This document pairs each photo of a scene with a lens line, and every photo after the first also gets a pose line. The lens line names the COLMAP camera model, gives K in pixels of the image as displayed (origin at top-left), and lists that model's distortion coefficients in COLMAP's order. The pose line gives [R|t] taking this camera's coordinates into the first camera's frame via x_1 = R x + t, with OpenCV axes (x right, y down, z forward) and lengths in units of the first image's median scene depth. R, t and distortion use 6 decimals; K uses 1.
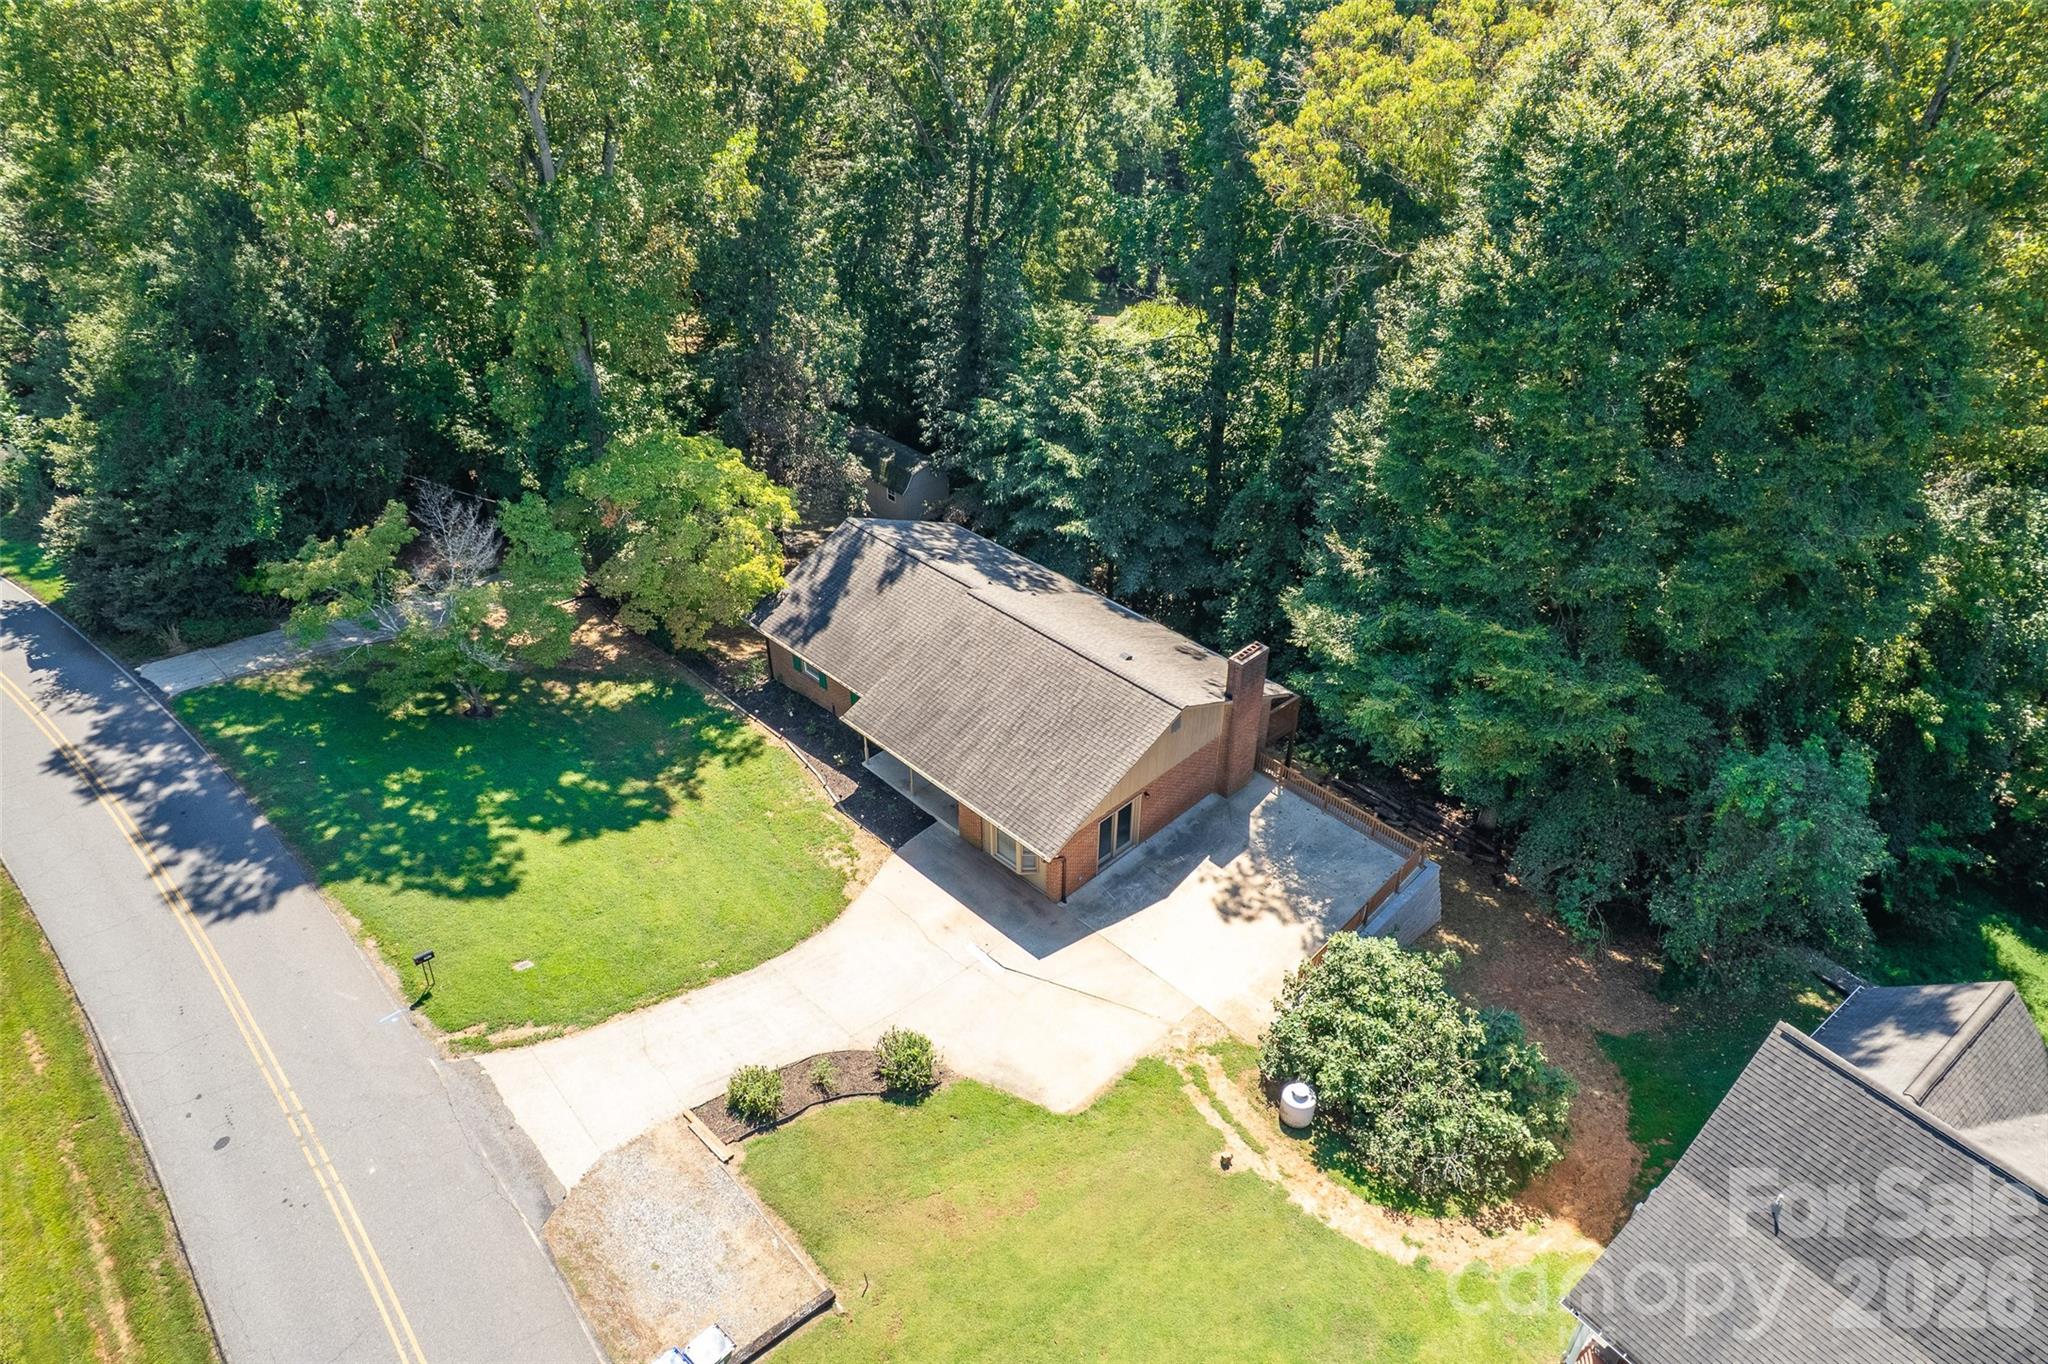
lens RADIAL K [[1312.8, 0, 1035.0], [0, 1312.8, 688.1], [0, 0, 1]] dist [-0.087388, 0.091582]
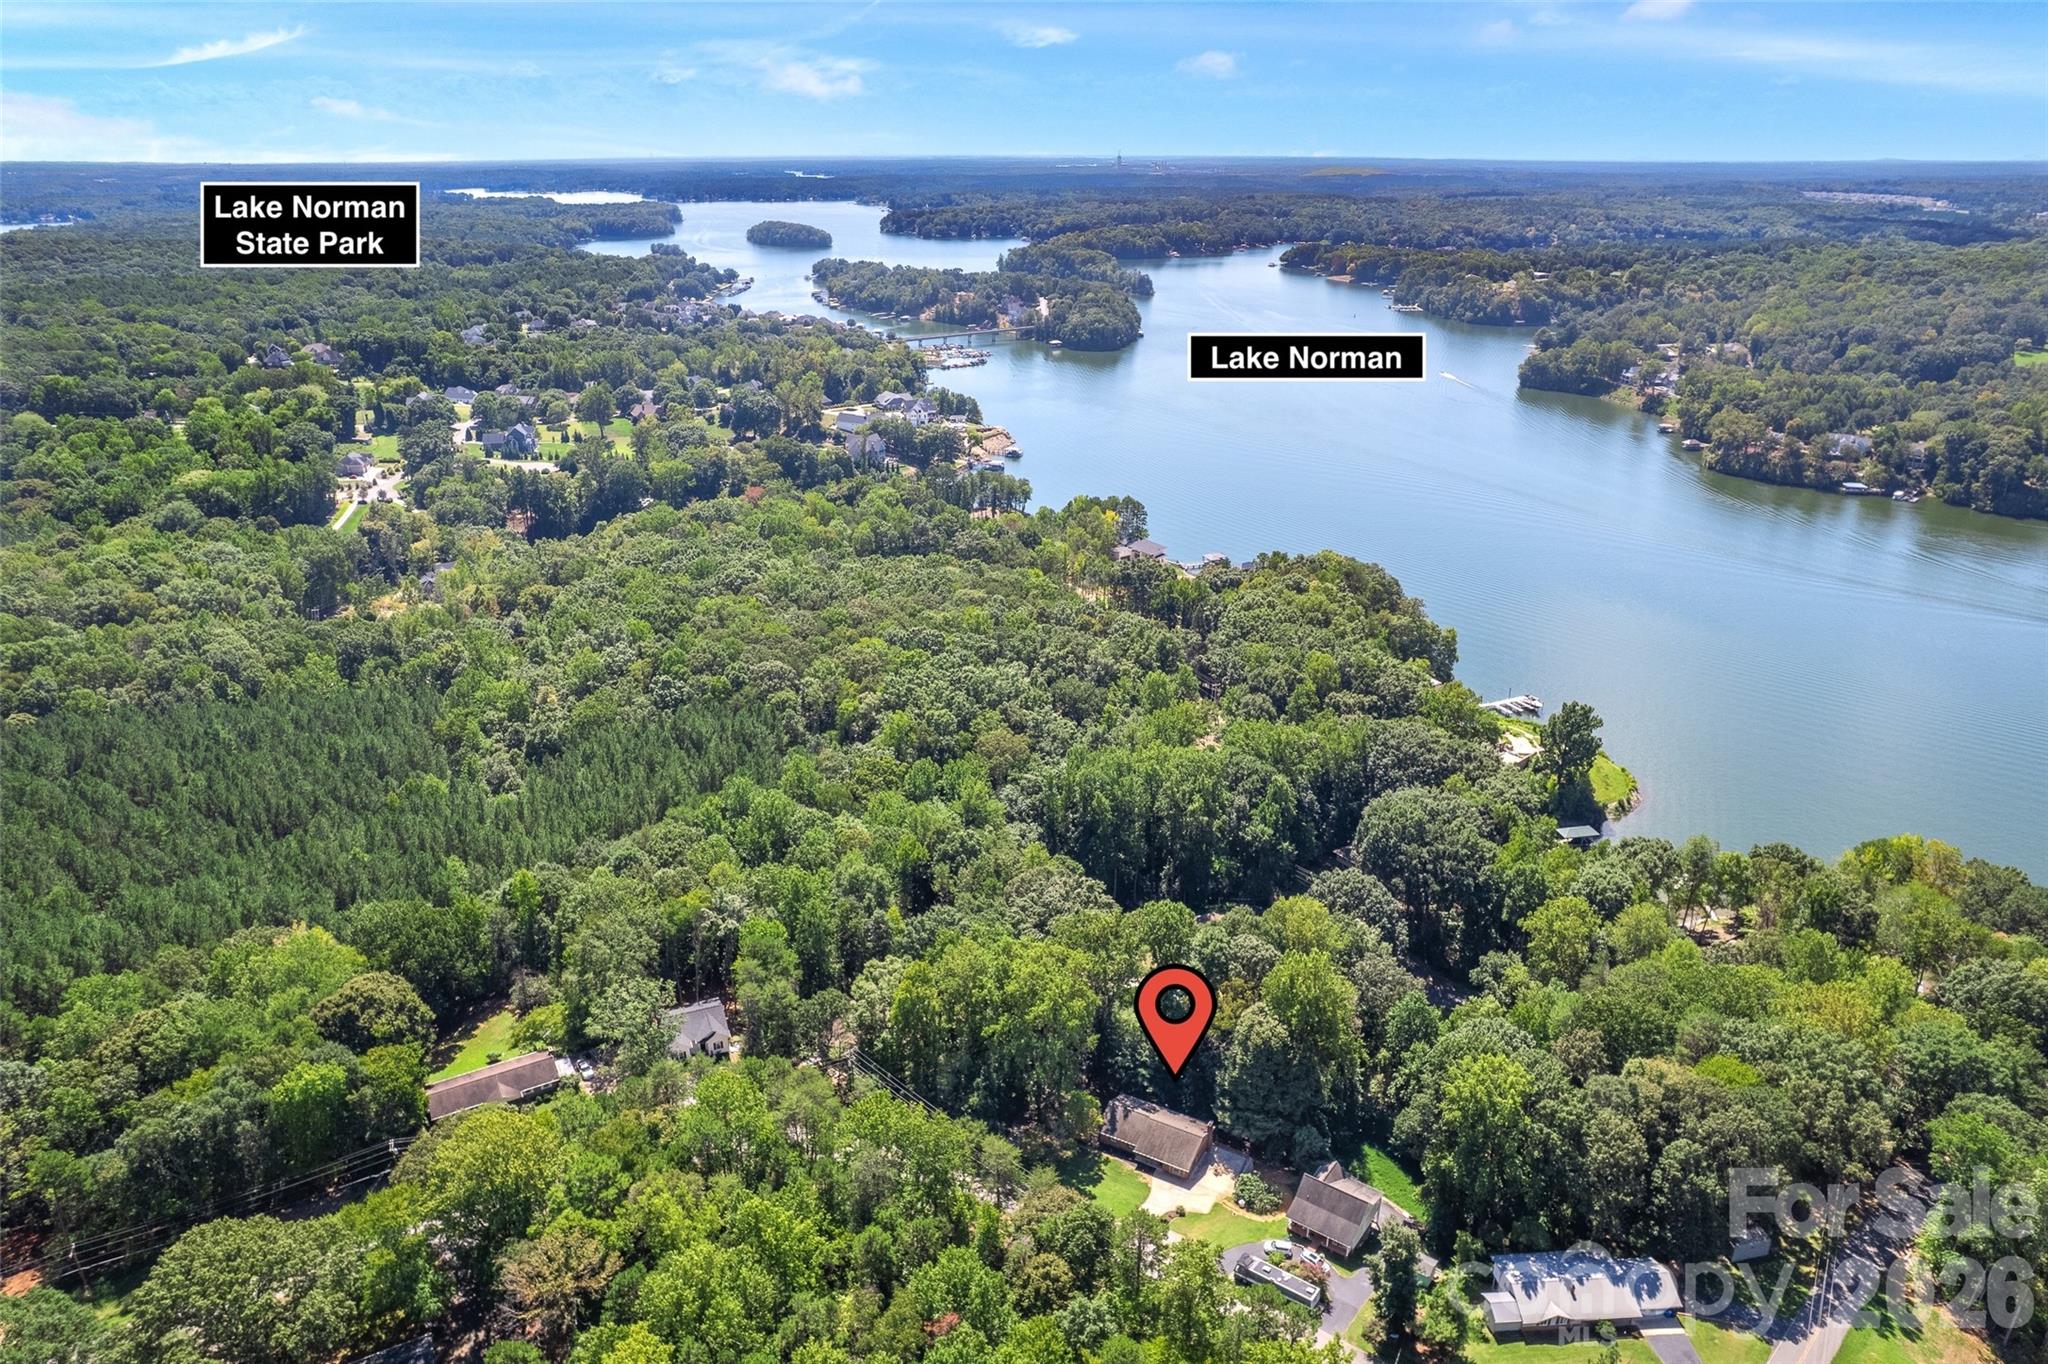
lens RADIAL K [[1301.6, 0, 1034.3], [0, 1301.6, 682.0], [0, 0, 1]] dist [-0.081837, 0.070929]
pose [[0.959709, -0.098763, 0.263067, -1.737344], [0.153971, 0.967971, -0.198306, -0.844027], [-0.235056, 0.230820, 0.944177, -4.220419]]
